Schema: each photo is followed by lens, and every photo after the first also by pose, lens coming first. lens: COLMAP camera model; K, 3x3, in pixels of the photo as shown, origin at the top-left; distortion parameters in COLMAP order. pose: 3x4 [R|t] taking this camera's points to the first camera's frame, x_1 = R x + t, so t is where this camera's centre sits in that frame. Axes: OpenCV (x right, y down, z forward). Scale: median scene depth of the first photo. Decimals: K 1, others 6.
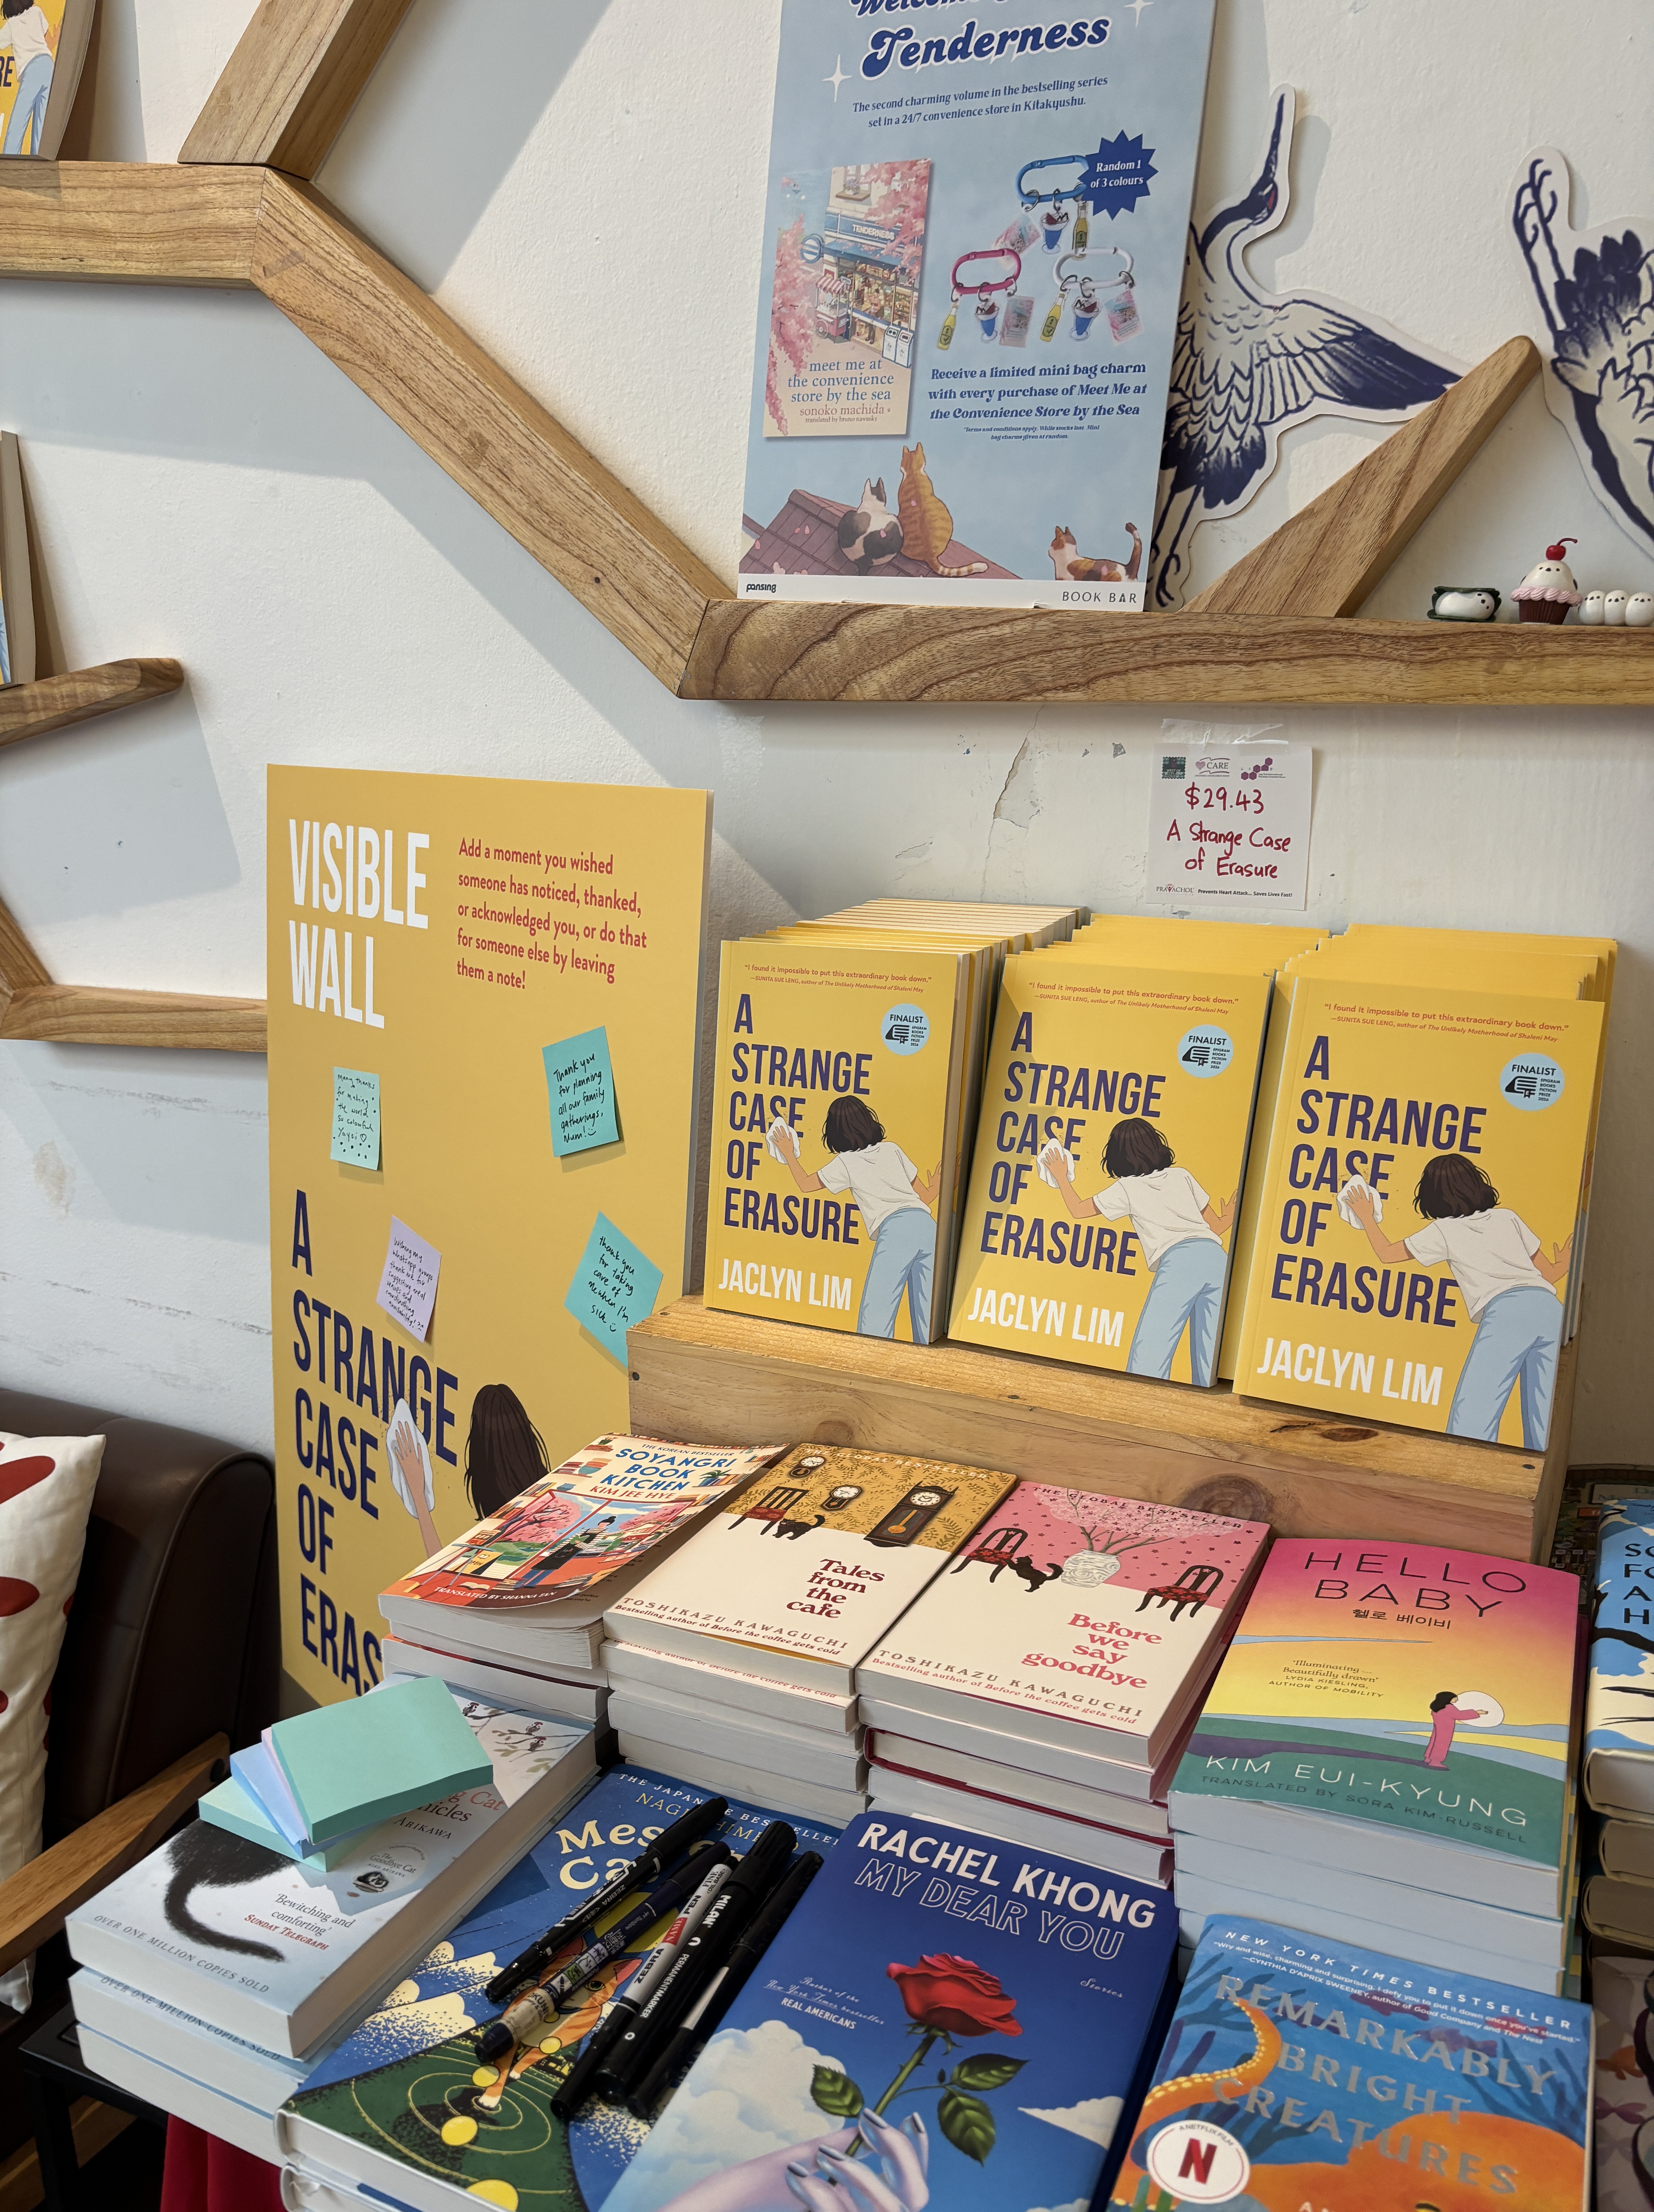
lens RADIAL K [[1693.0, 0, 827.0], [0, 1693.0, 1106.0], [0, 0, 1]] dist [-0.007265, 0.072984]
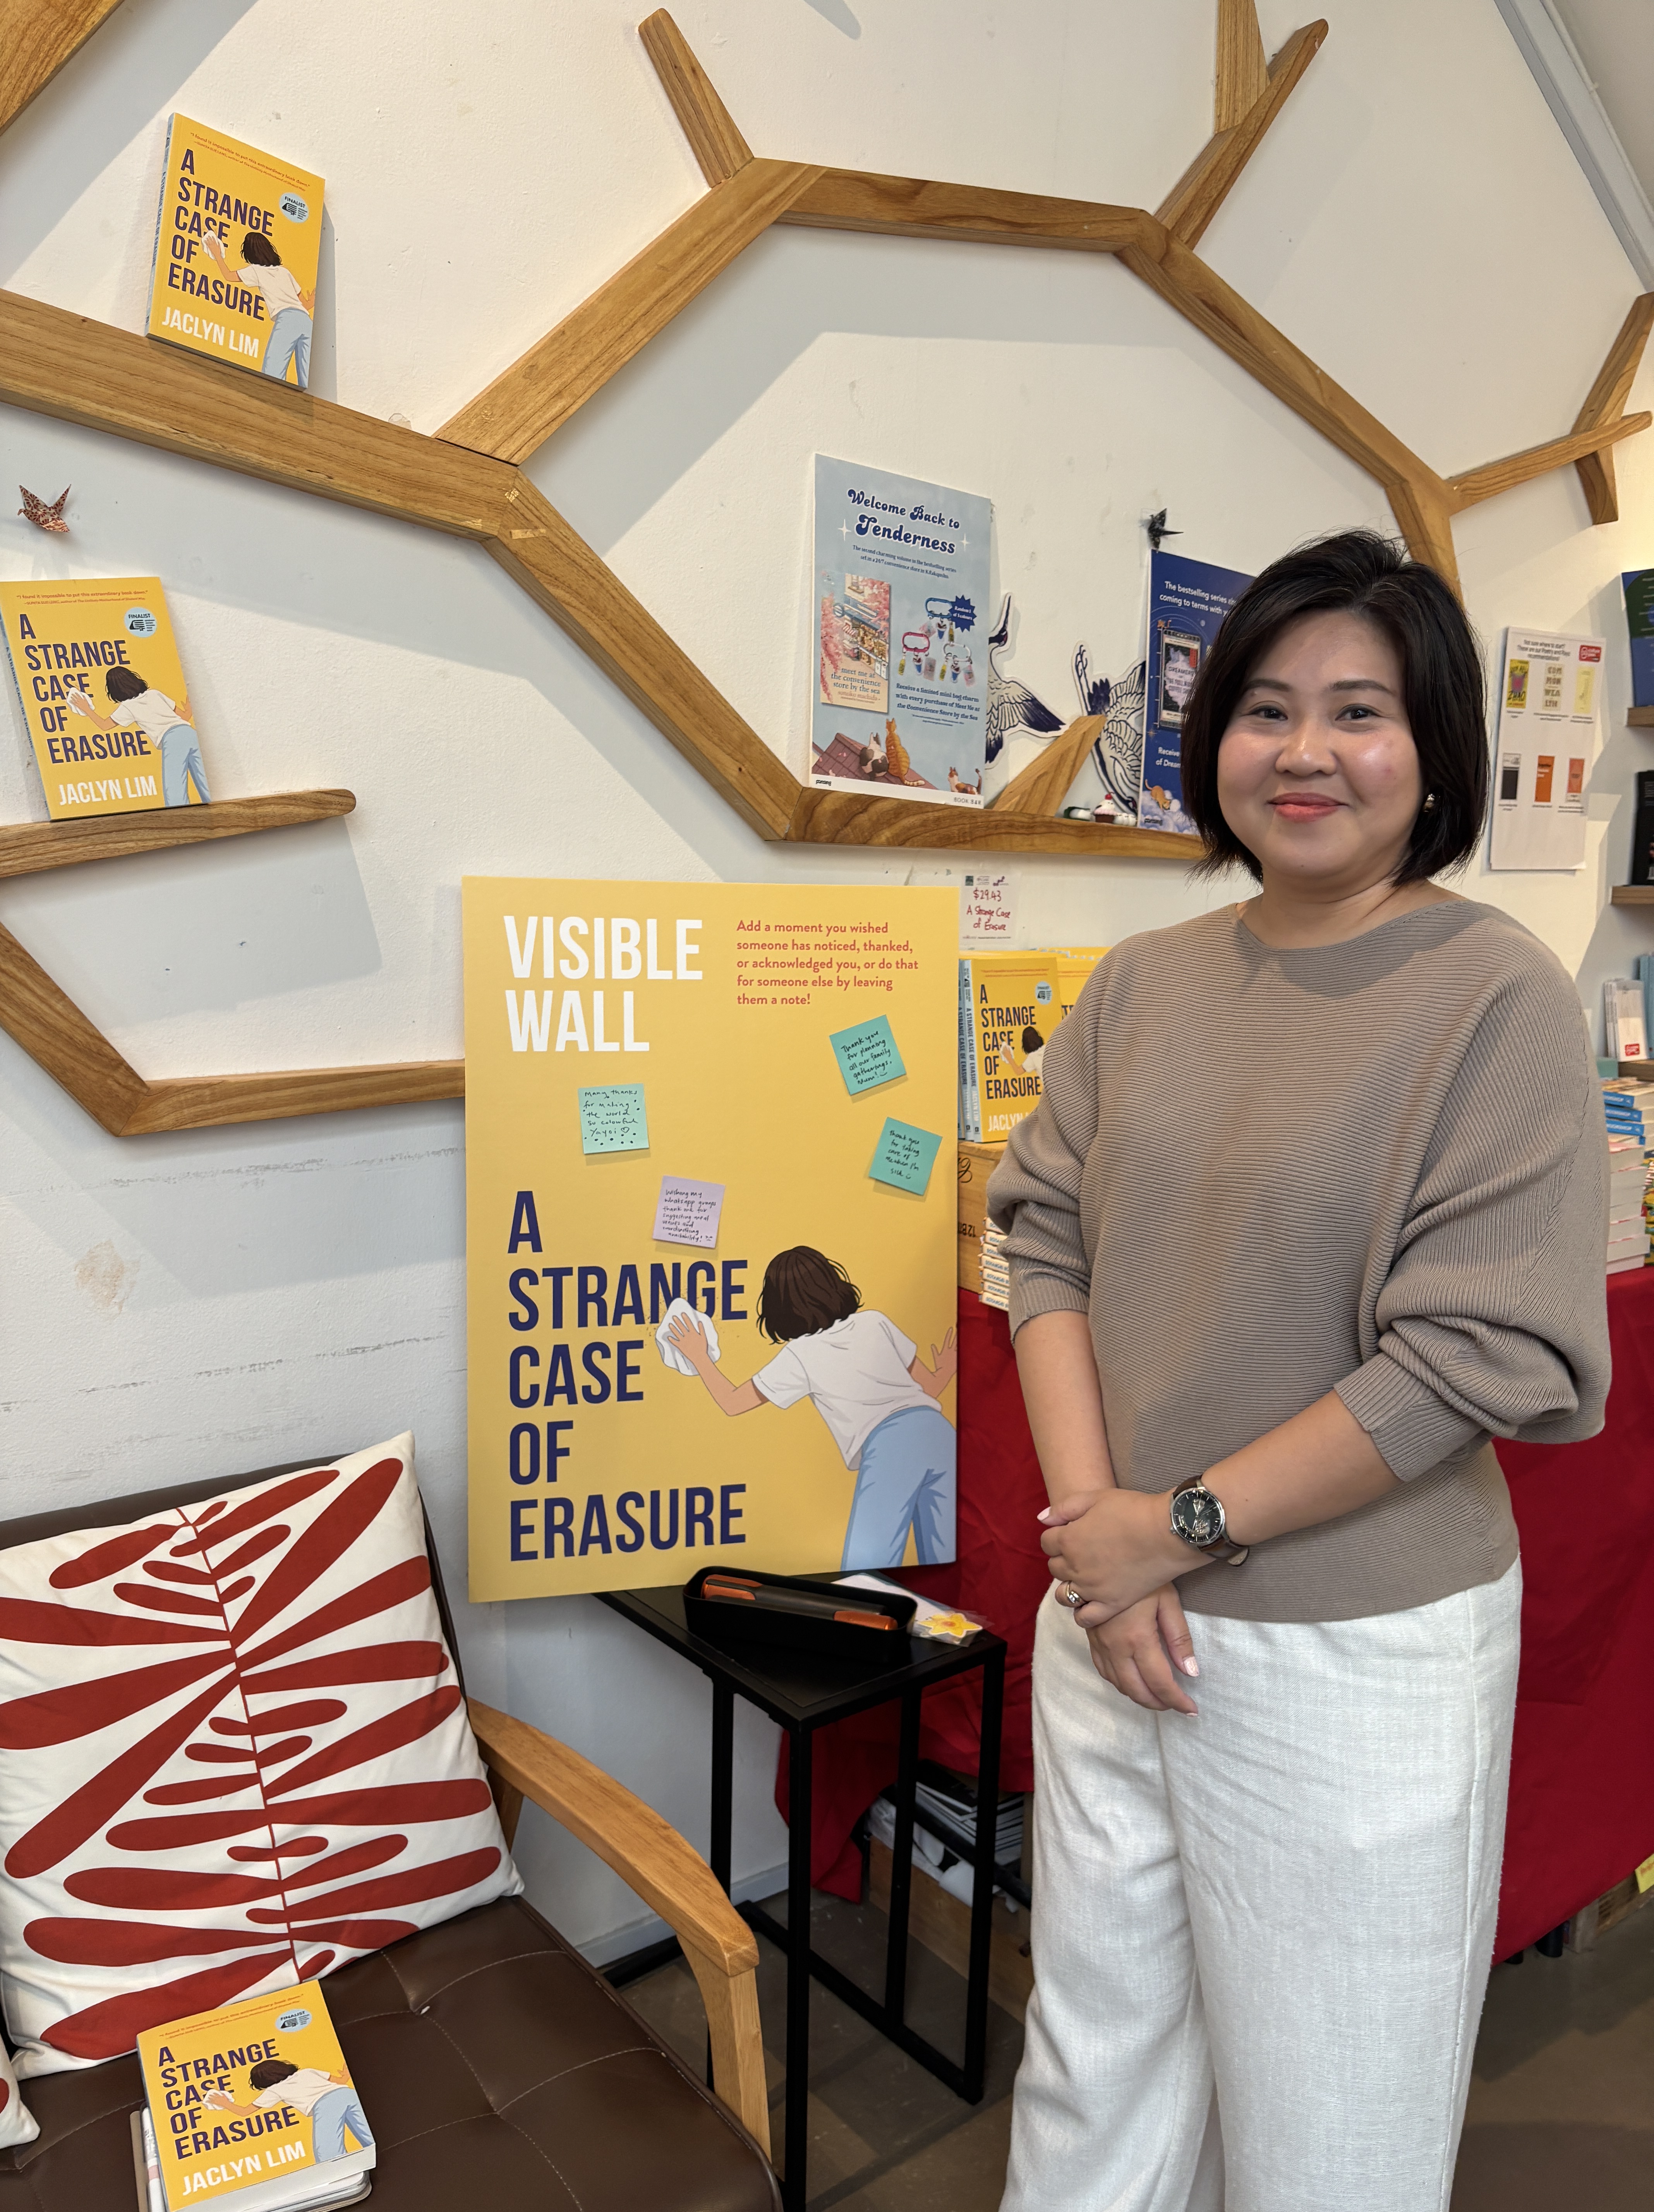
lens RADIAL K [[1667.4, 0, 827.0], [0, 1667.4, 1106.0], [0, 0, 1]] dist [0.117555, -0.105080]
pose [[0.463226, -0.108303, 0.879598, -1.705327], [0.185723, 0.982330, 0.023145, -0.002848], [-0.866561, 0.152640, 0.475155, 0.191357]]
